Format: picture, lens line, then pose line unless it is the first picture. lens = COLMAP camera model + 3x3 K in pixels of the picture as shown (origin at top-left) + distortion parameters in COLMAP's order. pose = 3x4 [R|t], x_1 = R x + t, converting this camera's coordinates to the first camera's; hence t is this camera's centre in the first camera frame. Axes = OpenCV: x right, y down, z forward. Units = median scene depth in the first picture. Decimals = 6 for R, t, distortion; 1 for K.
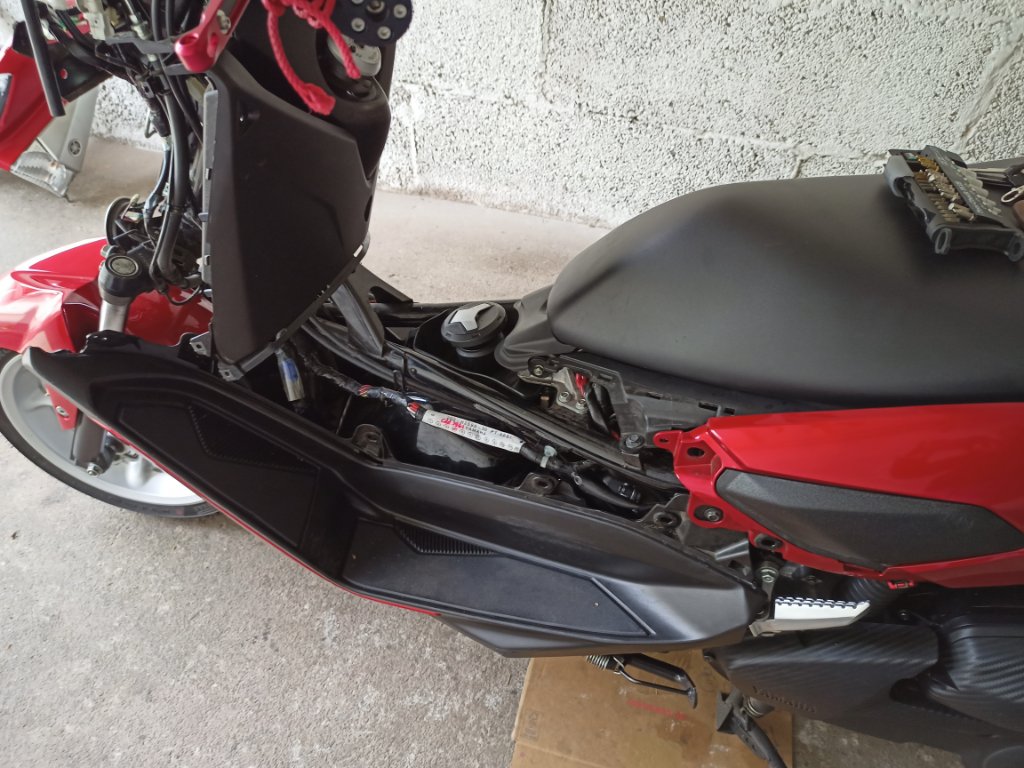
lens RADIAL K [[759.1, 0, 512.0], [0, 759.1, 384.0], [0, 0, 1]] dist [0.059400, -0.001312]
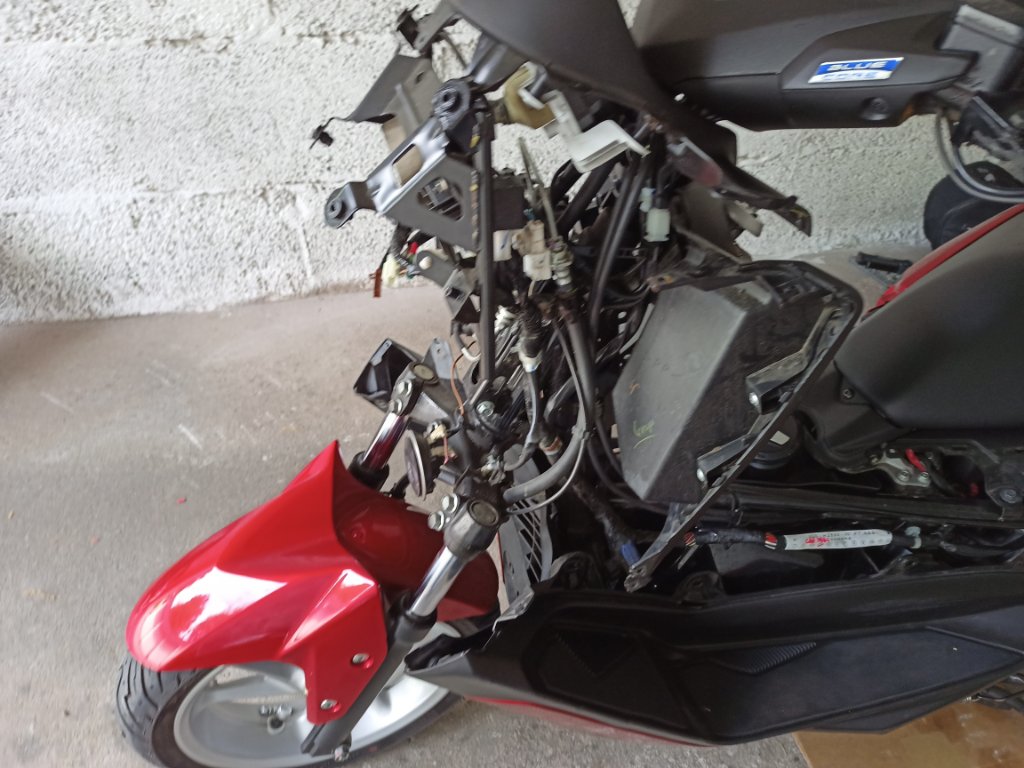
lens RADIAL K [[759.1, 0, 512.0], [0, 759.1, 384.0], [0, 0, 1]] dist [0.059400, -0.001312]
pose [[0.880492, -0.314458, 0.354753, -0.301572], [0.317523, 0.946866, 0.051228, -0.133382], [-0.352013, 0.067537, 0.933555, 0.082909]]
